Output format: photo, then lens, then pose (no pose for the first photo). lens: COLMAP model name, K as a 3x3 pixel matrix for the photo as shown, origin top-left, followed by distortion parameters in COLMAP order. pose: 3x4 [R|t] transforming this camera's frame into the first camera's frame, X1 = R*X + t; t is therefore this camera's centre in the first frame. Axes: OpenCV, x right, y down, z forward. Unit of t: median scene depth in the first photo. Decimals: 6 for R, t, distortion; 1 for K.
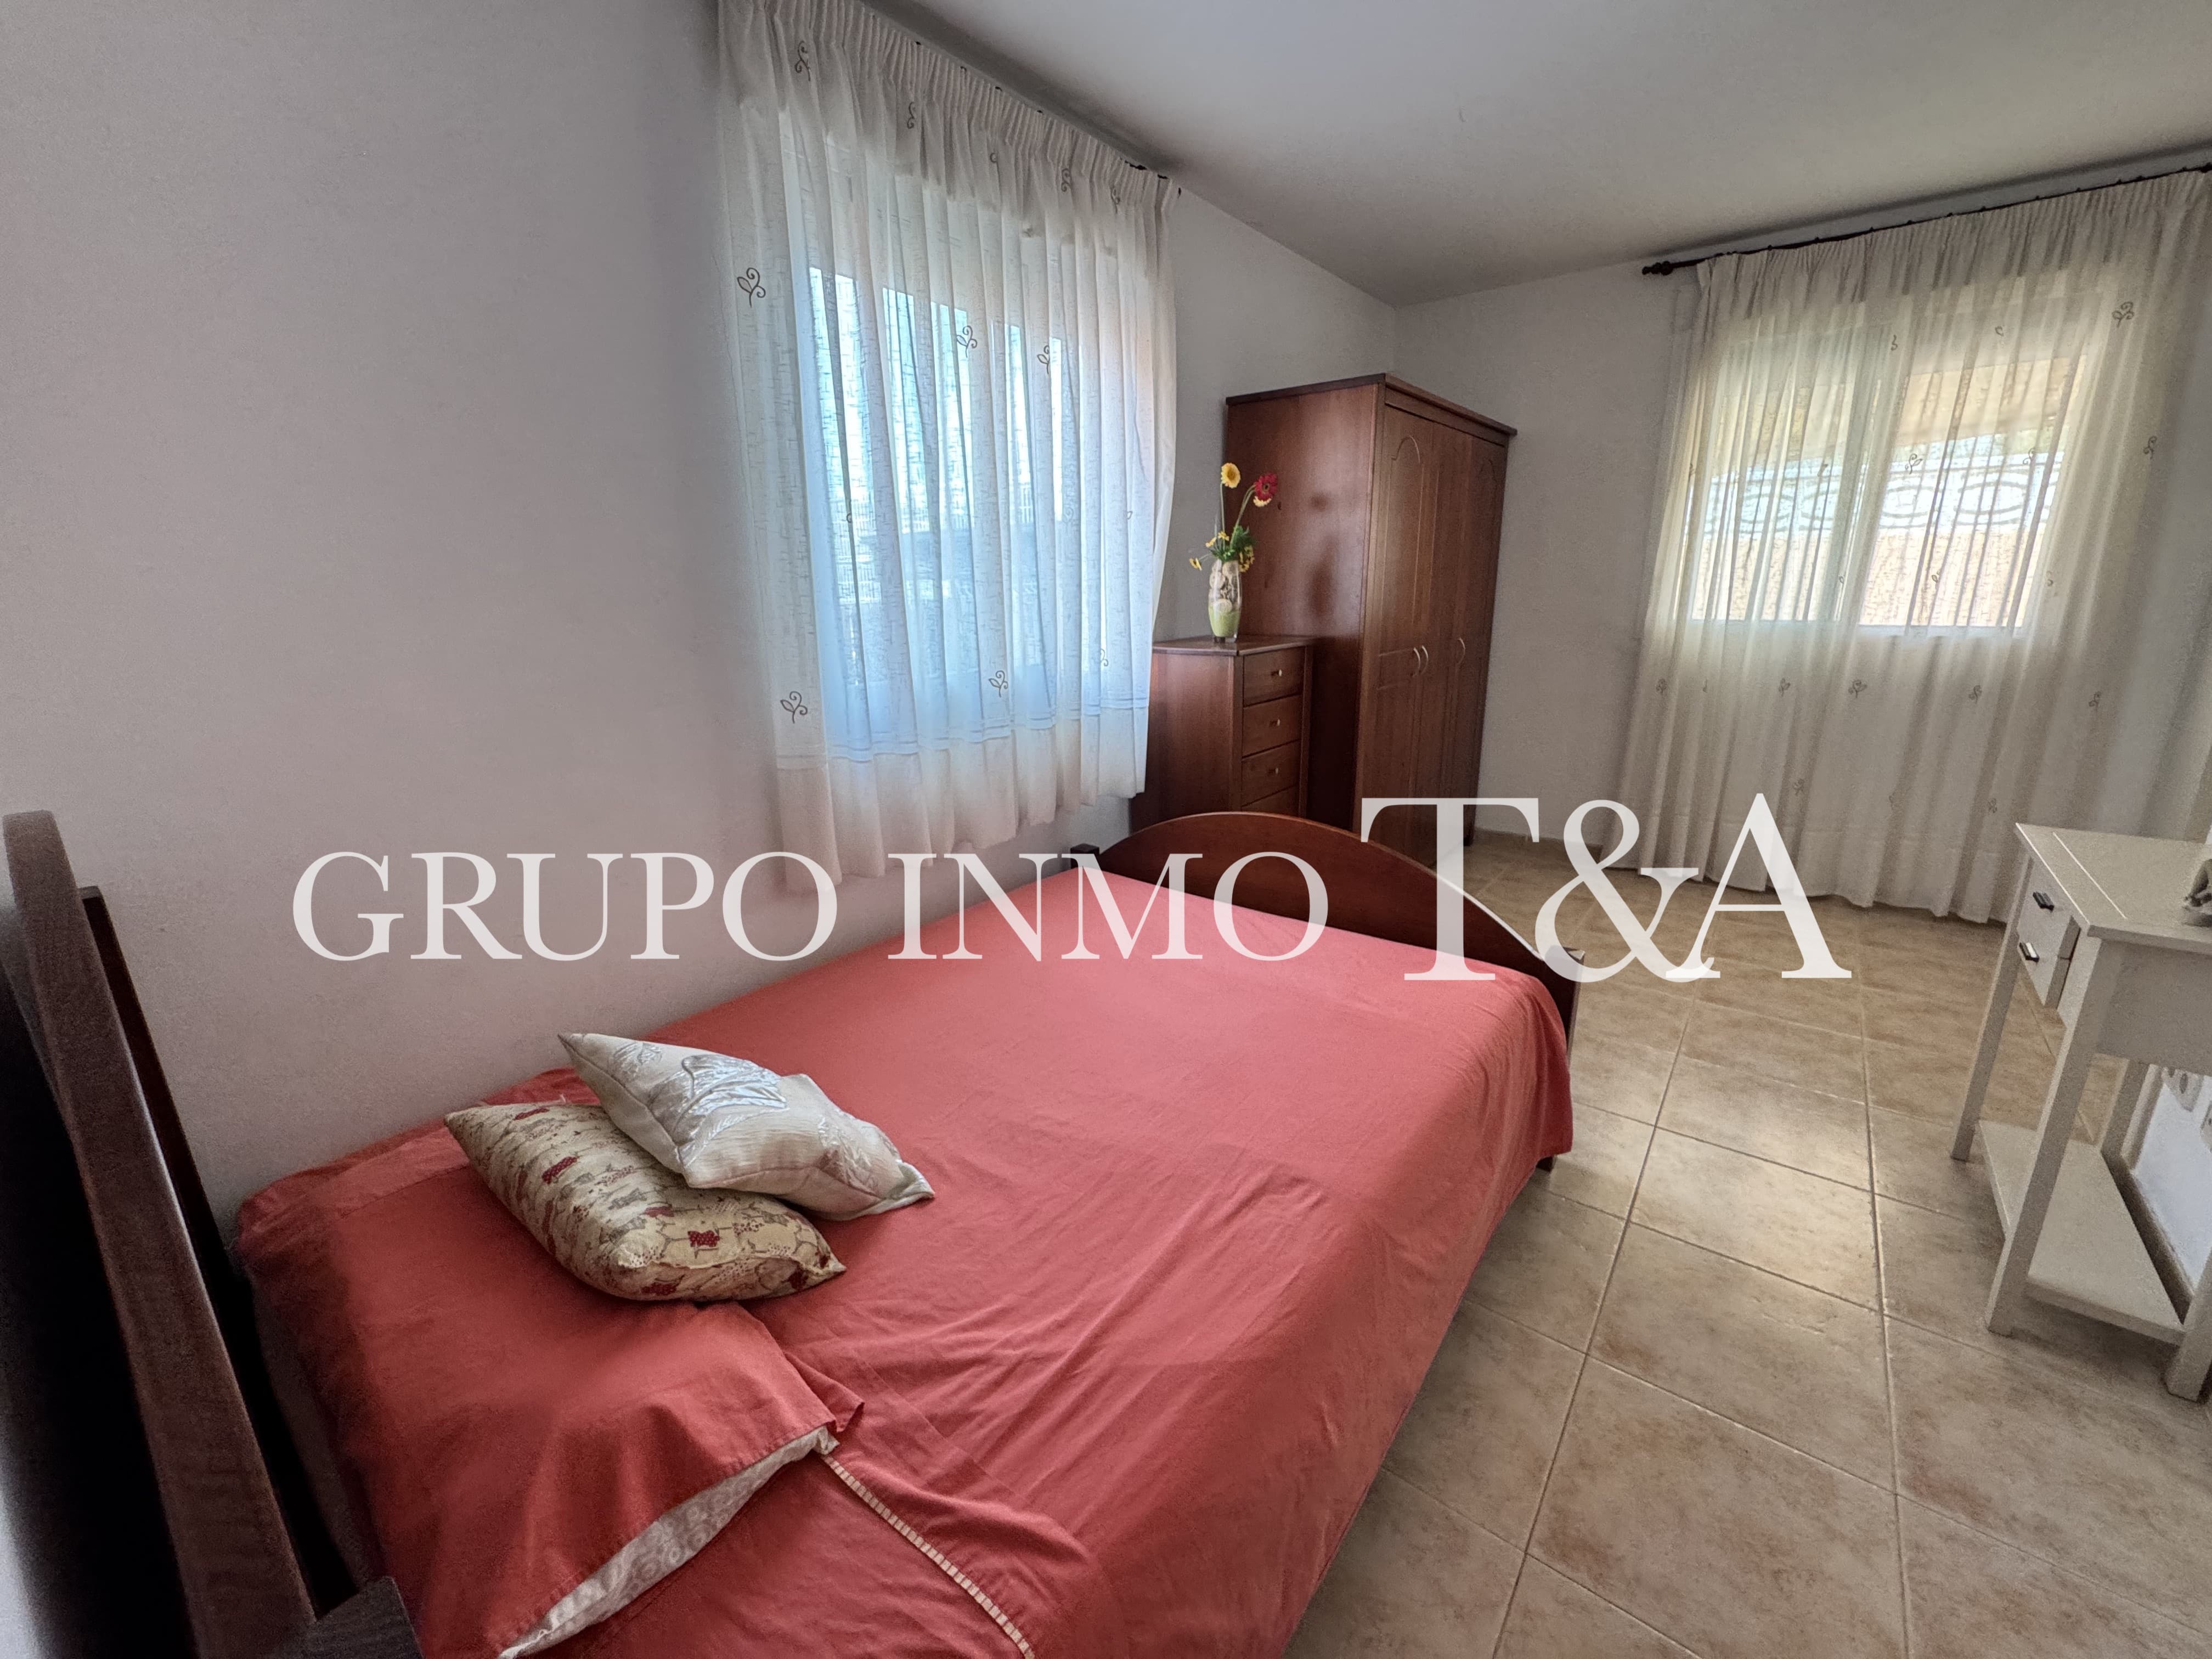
lens RADIAL K [[882.7, 0, 1108.9], [0, 882.7, 822.2], [0, 0, 1]] dist [-0.002864, 0.000071]
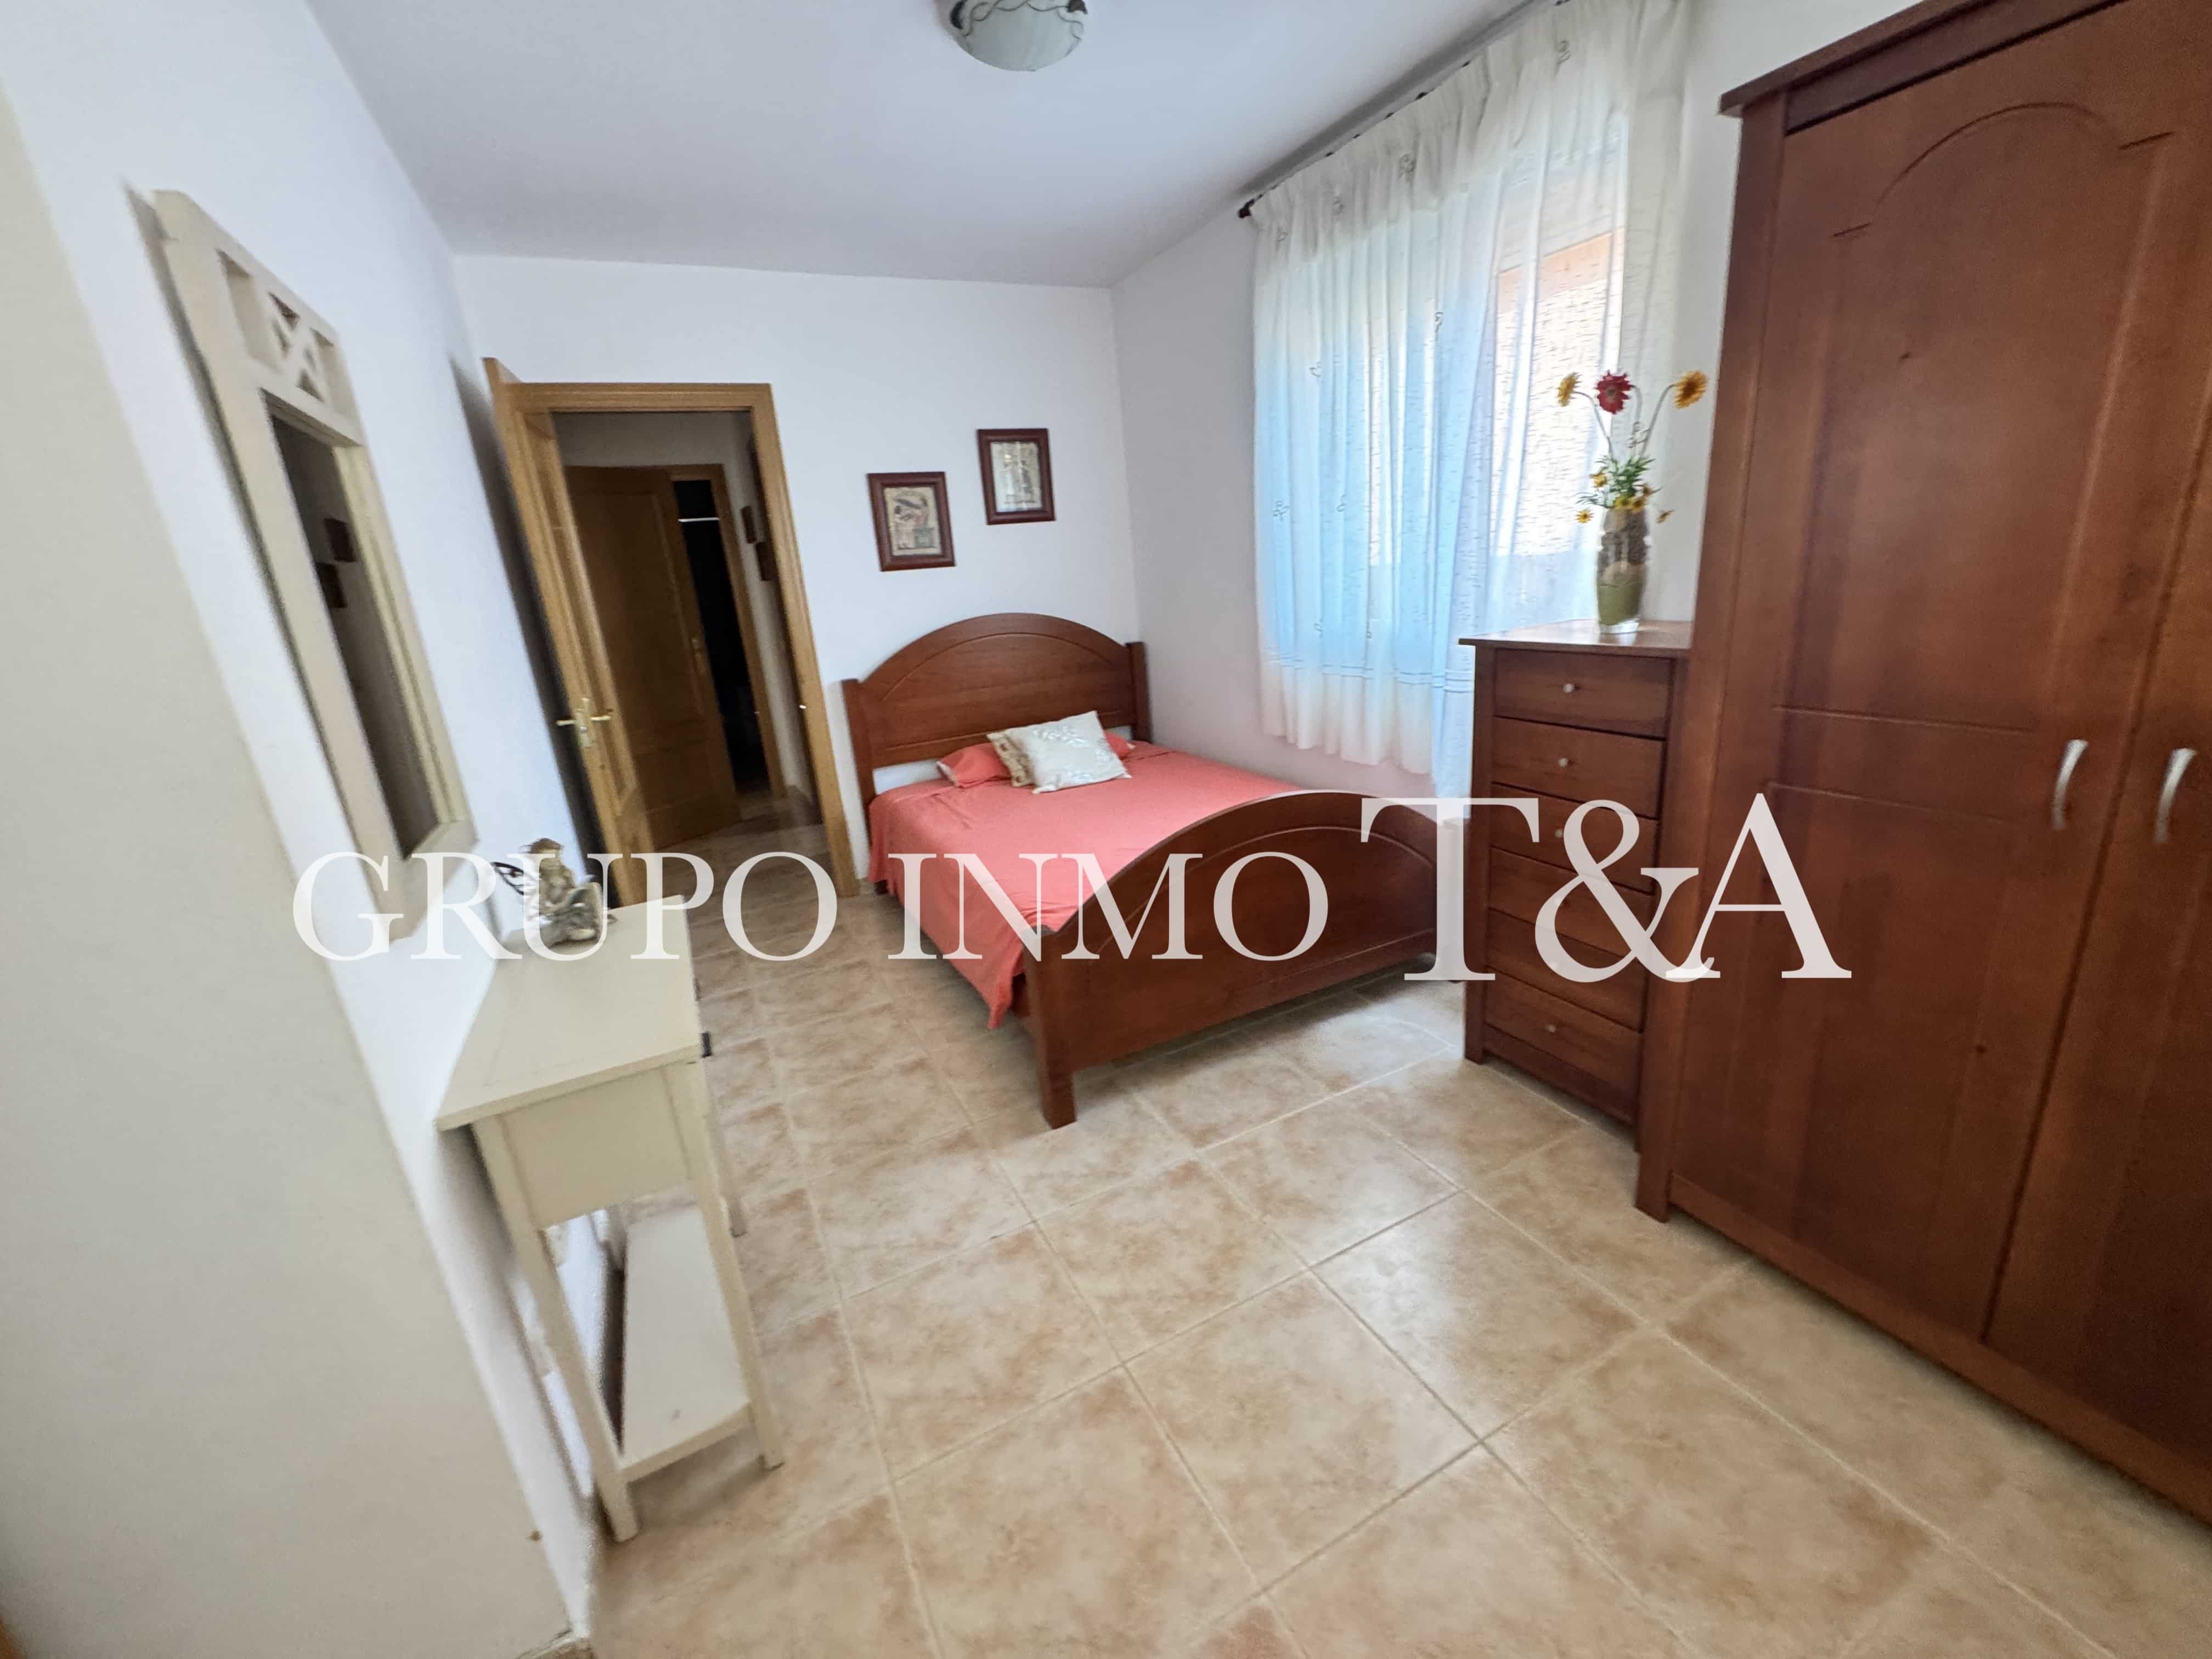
lens RADIAL K [[882.7, 0, 1108.9], [0, 882.7, 822.2], [0, 0, 1]] dist [-0.002864, 0.000071]
pose [[-0.418042, 0.309610, -0.854039, 1.703609], [-0.151882, 0.903075, 0.401731, -0.529333], [0.895641, 0.297654, -0.330499, 1.733908]]
